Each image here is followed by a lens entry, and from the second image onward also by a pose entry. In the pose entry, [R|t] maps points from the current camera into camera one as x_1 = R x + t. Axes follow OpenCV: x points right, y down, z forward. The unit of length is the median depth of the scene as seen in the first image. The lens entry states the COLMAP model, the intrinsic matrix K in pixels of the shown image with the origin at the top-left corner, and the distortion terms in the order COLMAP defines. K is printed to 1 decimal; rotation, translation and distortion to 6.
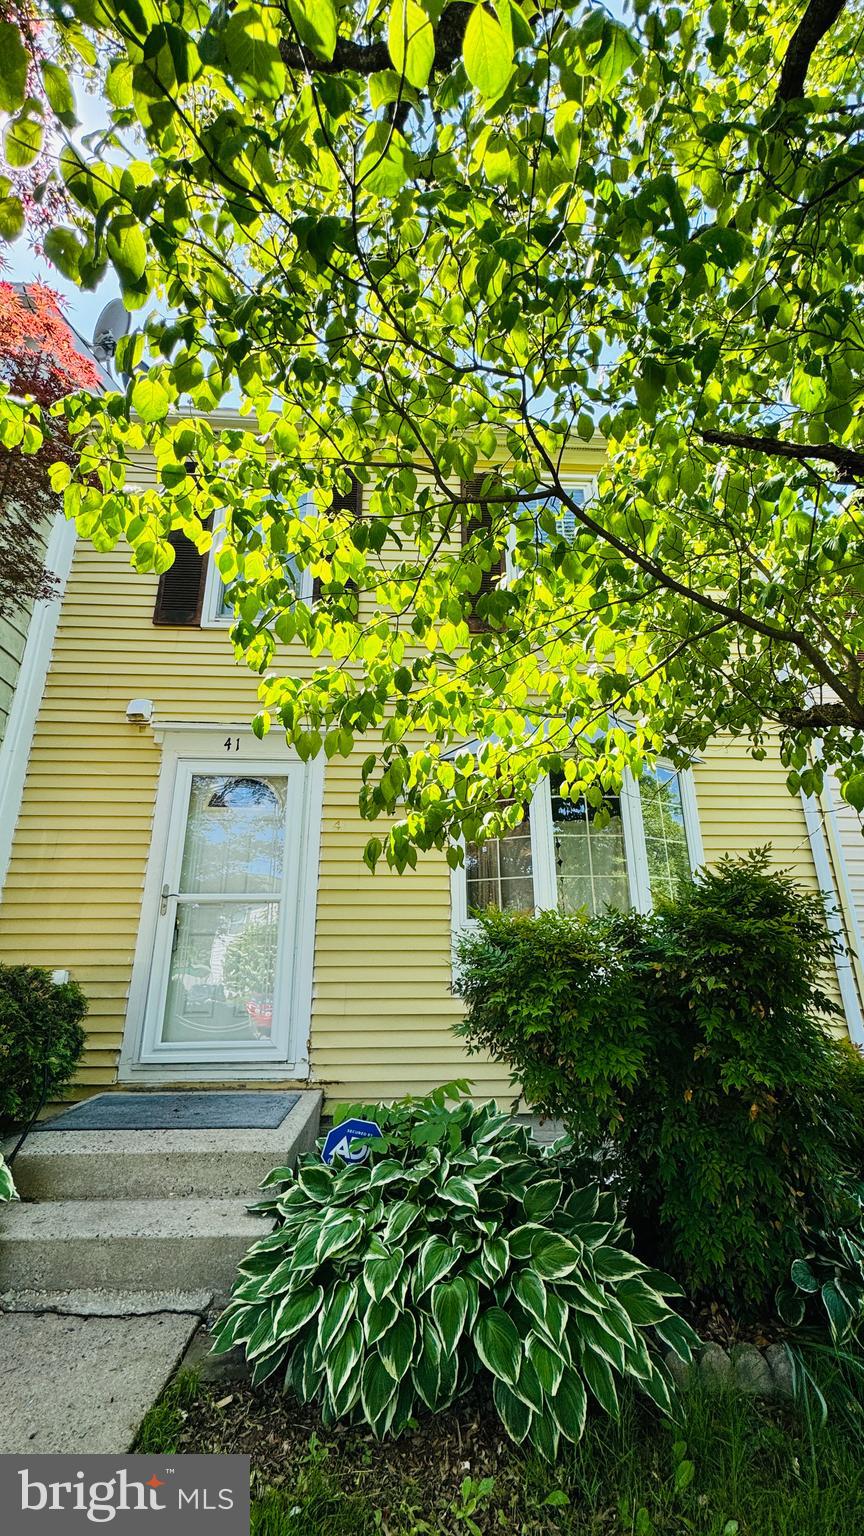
lens RADIAL K [[615.7, 0, 429.3], [0, 615.7, 767.1], [0, 0, 1]] dist [0.004740, -0.000073]
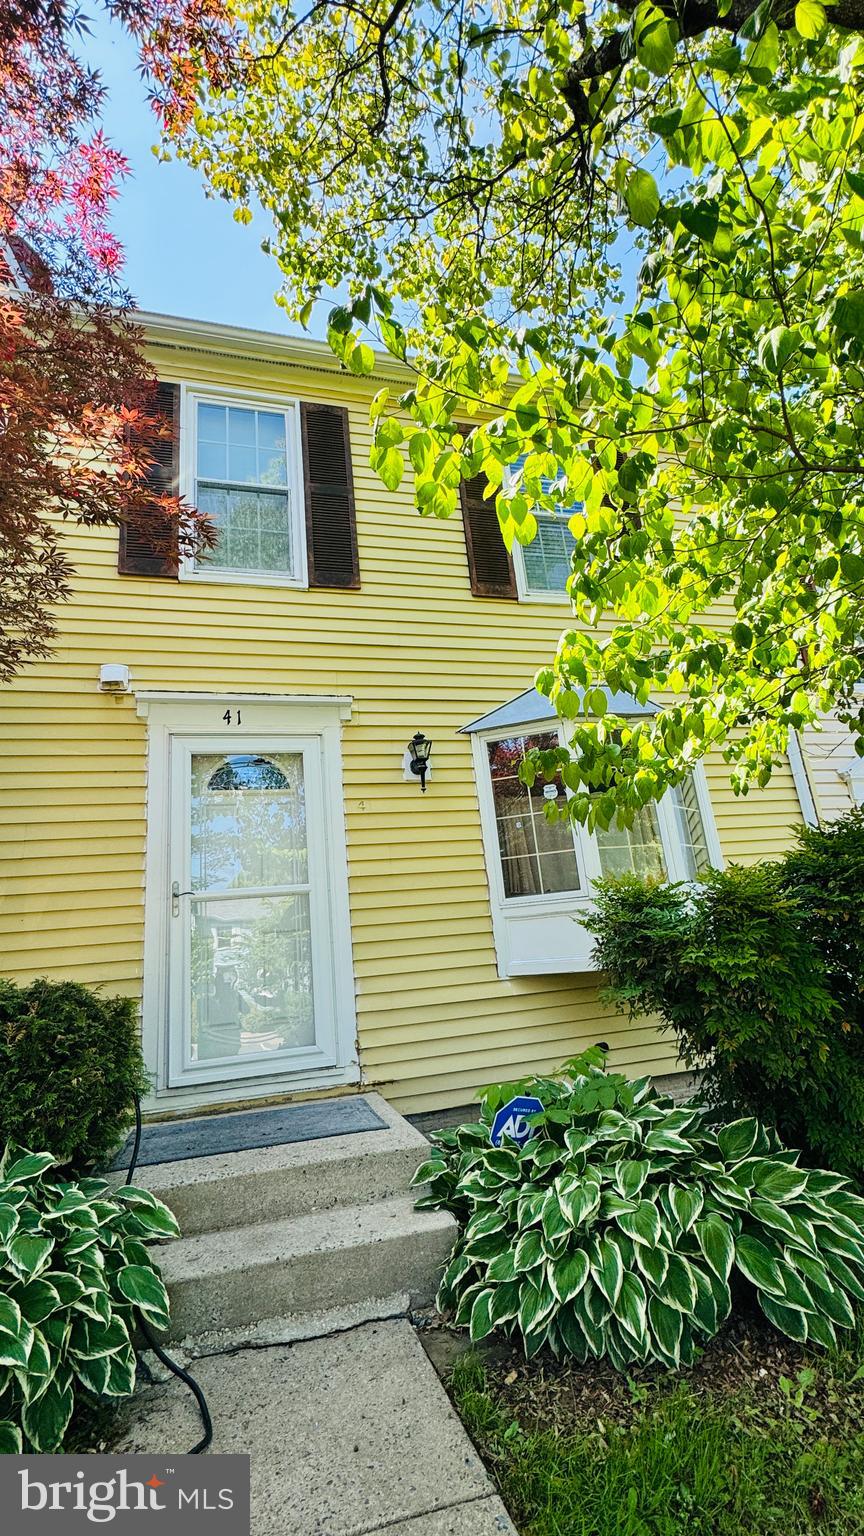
lens RADIAL K [[683.4, 0, 431.9], [0, 683.4, 767.0], [0, 0, 1]] dist [0.003689, 0.000749]
pose [[0.972169, -0.022373, 0.233212, -0.499822], [0.016985, 0.999541, 0.025089, 0.024210], [-0.233666, -0.020429, 0.972102, -0.001662]]
